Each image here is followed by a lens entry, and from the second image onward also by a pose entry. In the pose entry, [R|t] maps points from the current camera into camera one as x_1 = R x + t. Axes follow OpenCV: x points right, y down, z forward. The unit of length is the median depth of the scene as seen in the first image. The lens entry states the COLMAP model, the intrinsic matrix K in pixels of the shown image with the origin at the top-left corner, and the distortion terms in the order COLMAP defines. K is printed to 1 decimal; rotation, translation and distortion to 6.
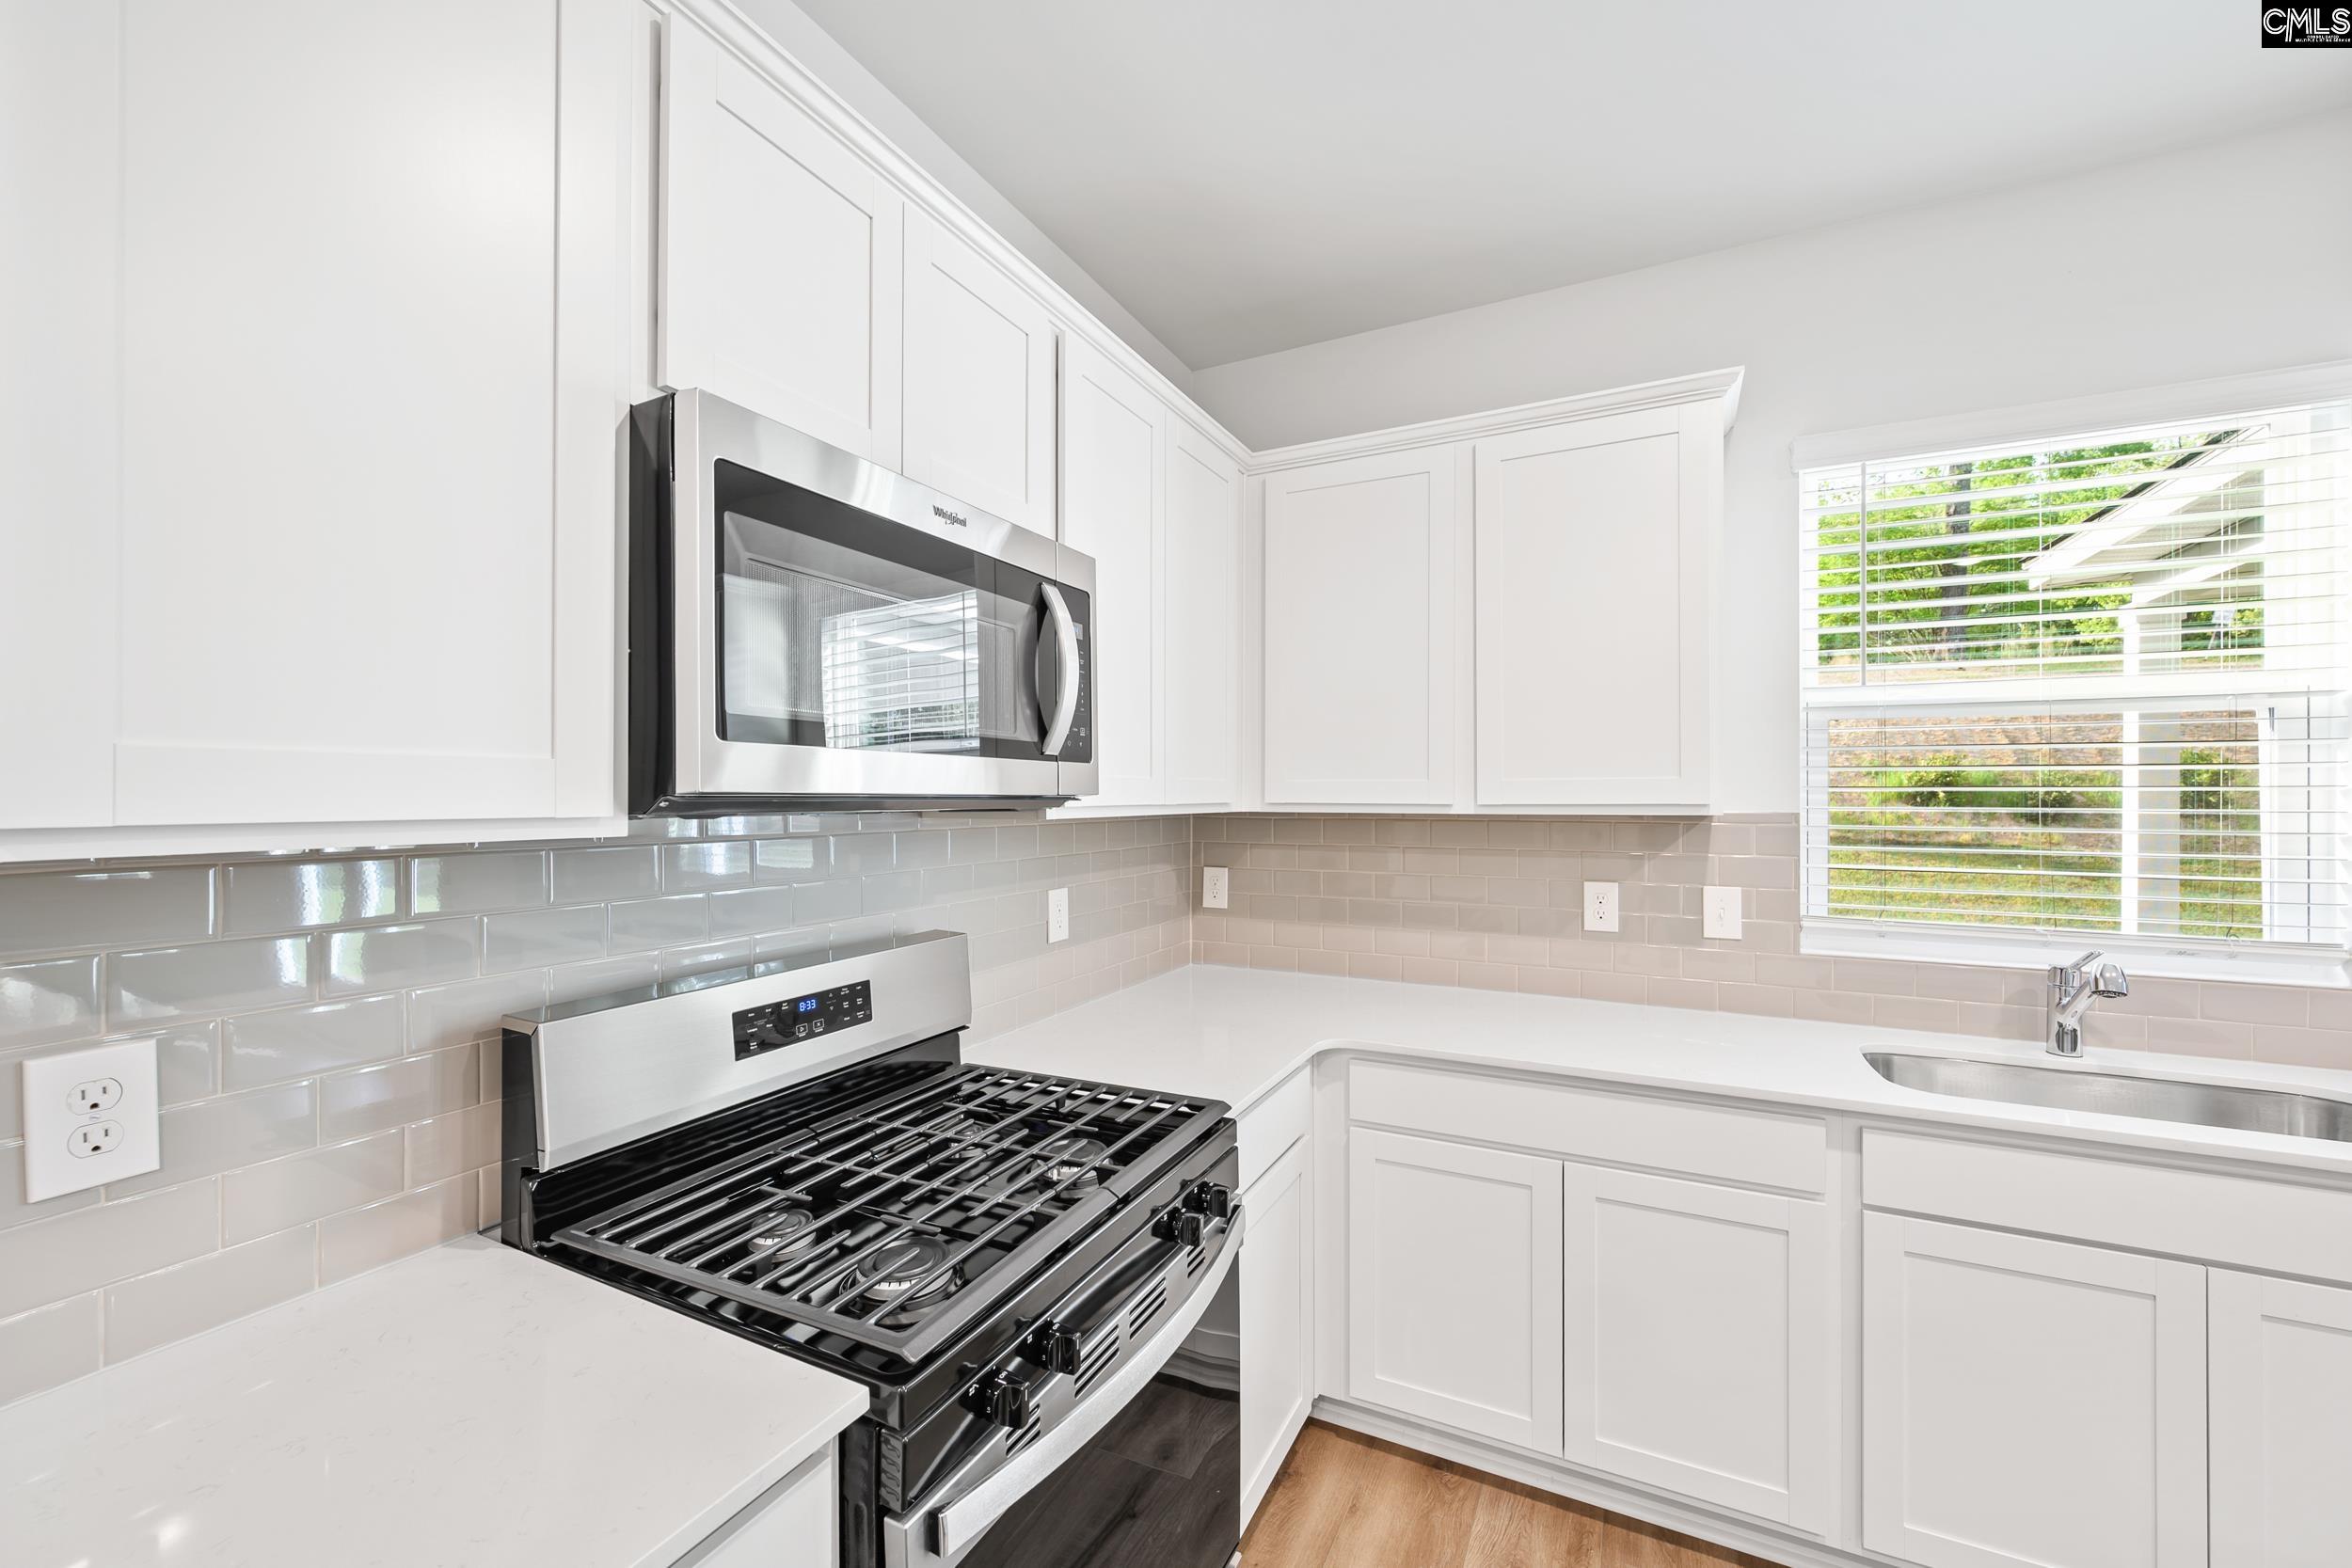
lens RADIAL K [[935.8, 0, 1178.8], [0, 935.8, 789.6], [0, 0, 1]] dist [0.001306, 0.000102]
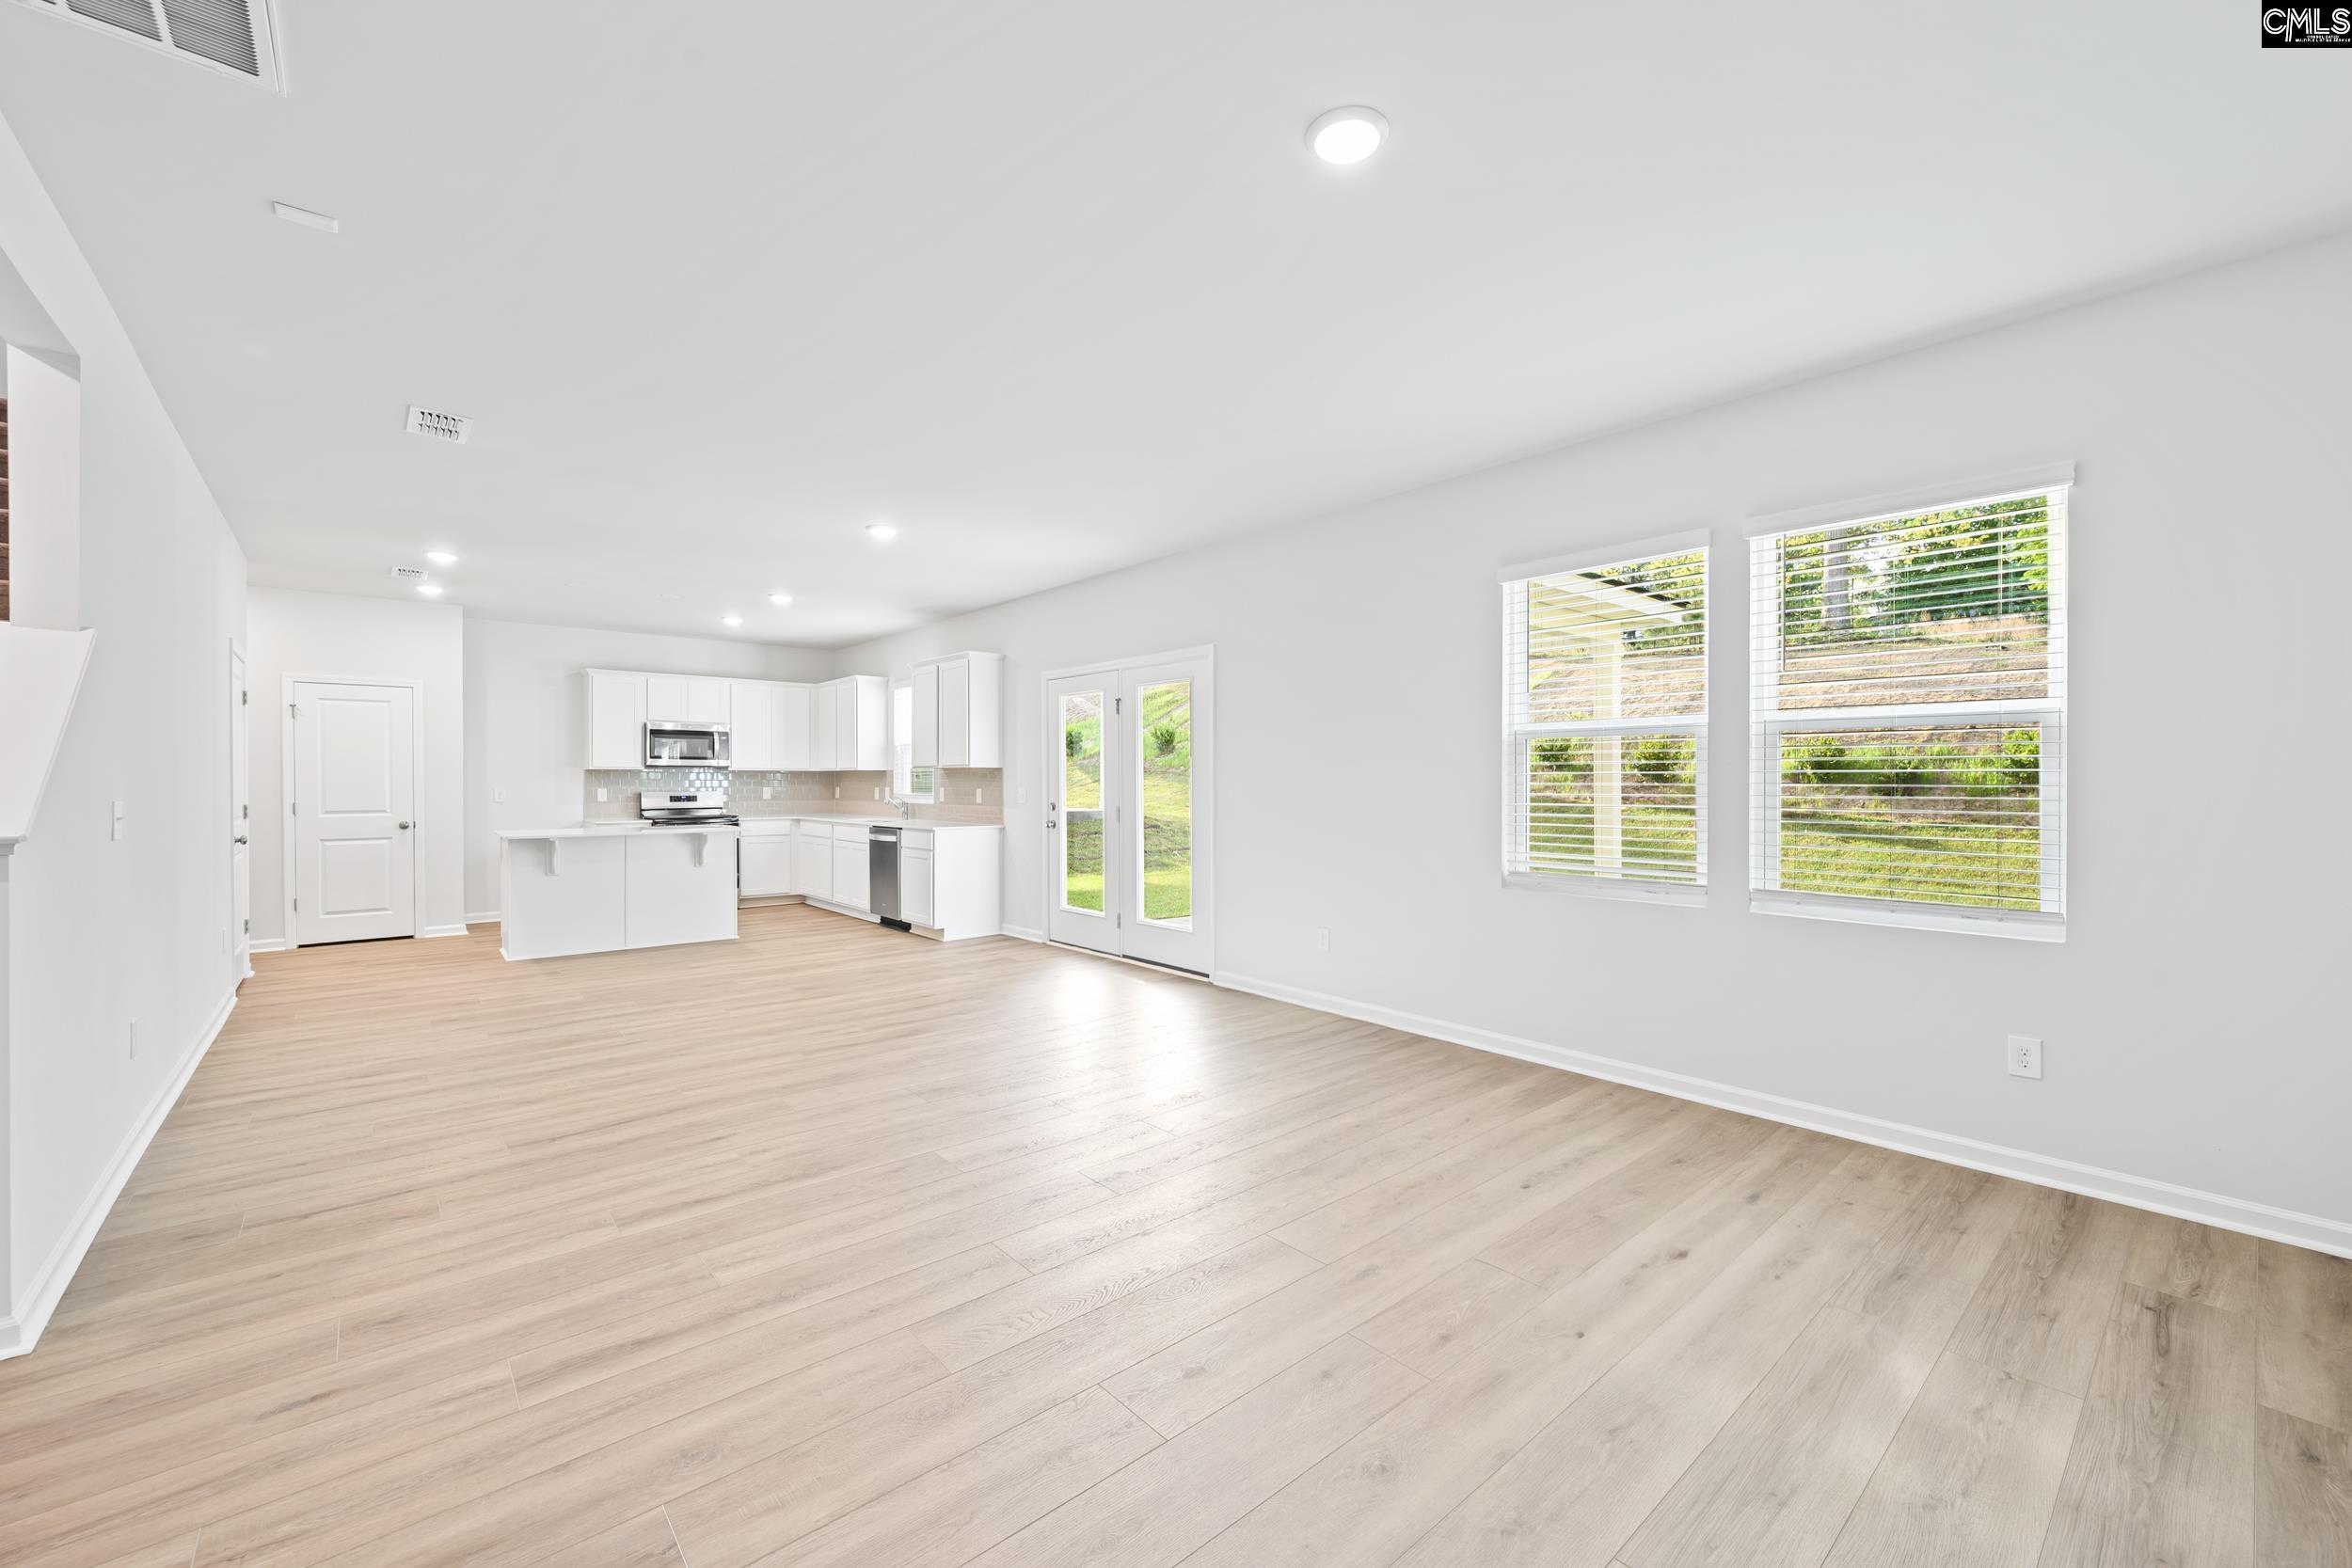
lens RADIAL K [[931.1, 0, 1182.7], [0, 931.1, 796.9], [0, 0, 1]] dist [0.000377, 0.000105]
pose [[0.927286, 0.006868, -0.374292, 3.566740], [0.001012, 0.999782, 0.020854, 0.061564], [0.374353, -0.019716, 0.927077, -2.534122]]
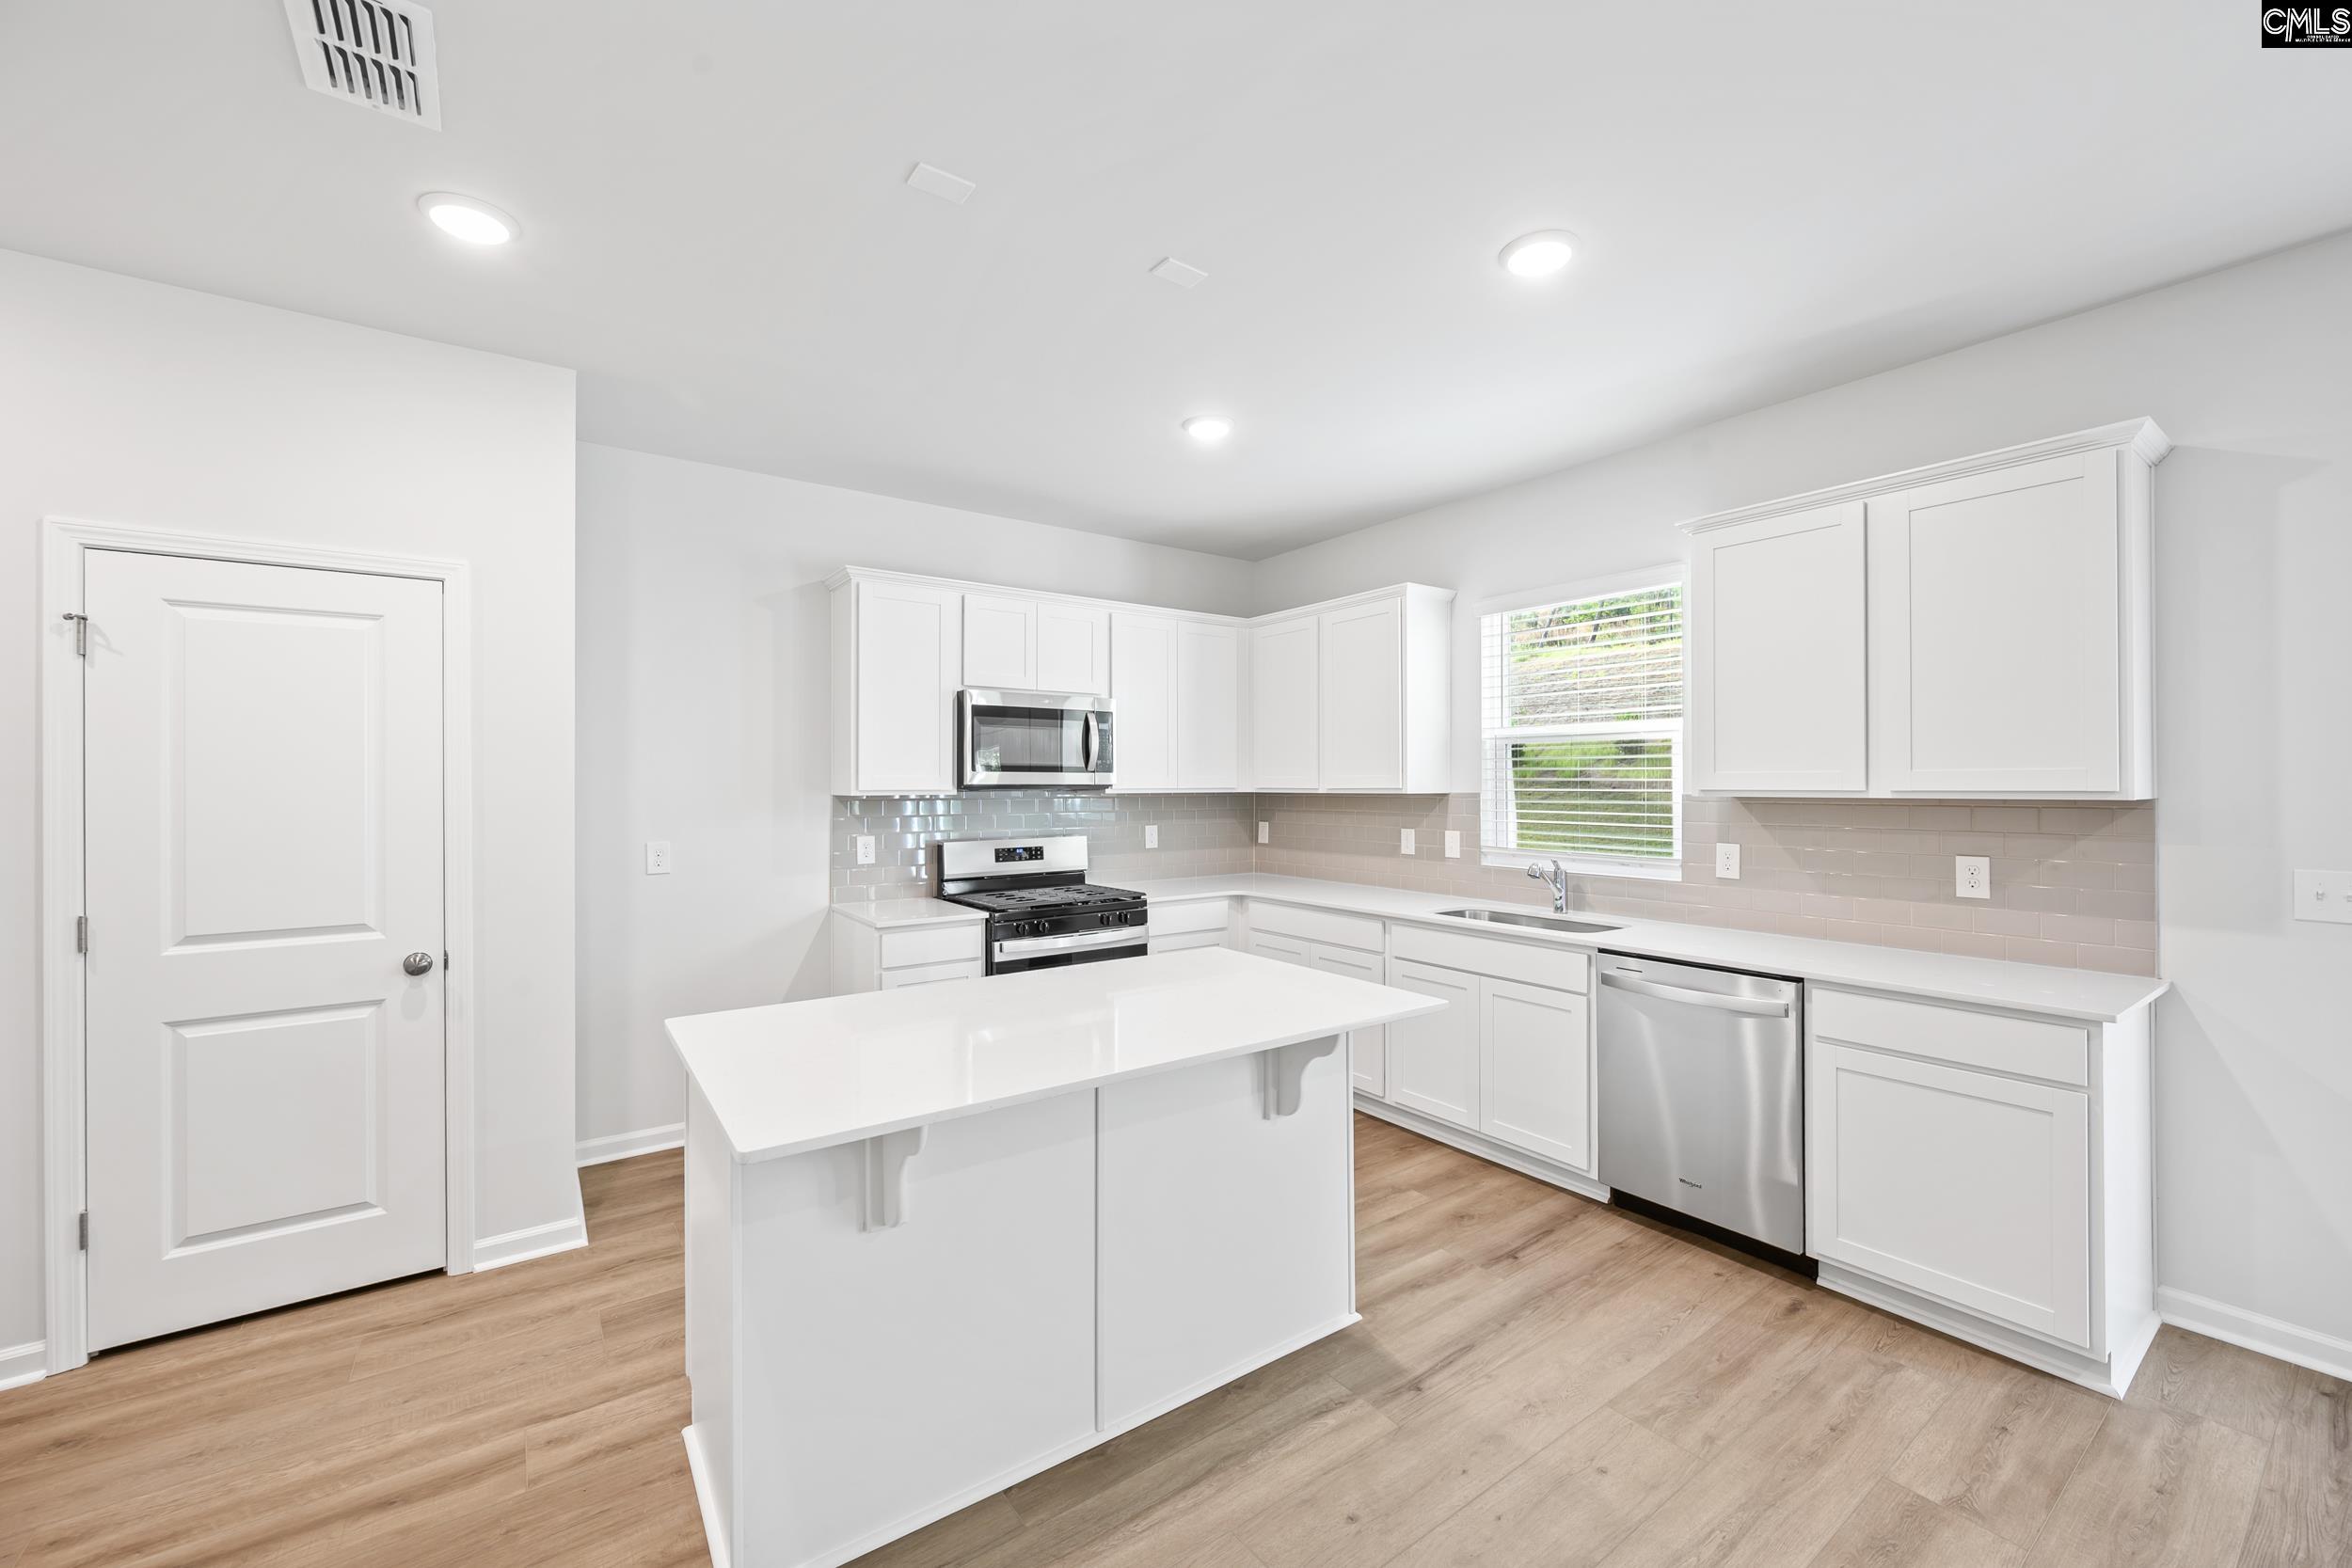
lens RADIAL K [[918.4, 0, 1176.0], [0, 918.4, 784.0], [0, 0, 1]] dist [0.001916, 0.000041]
pose [[0.892037, -0.000125, -0.451963, 0.964328], [0.003670, 0.999969, 0.006967, -0.010286], [0.451948, -0.007874, 0.892010, -0.998495]]
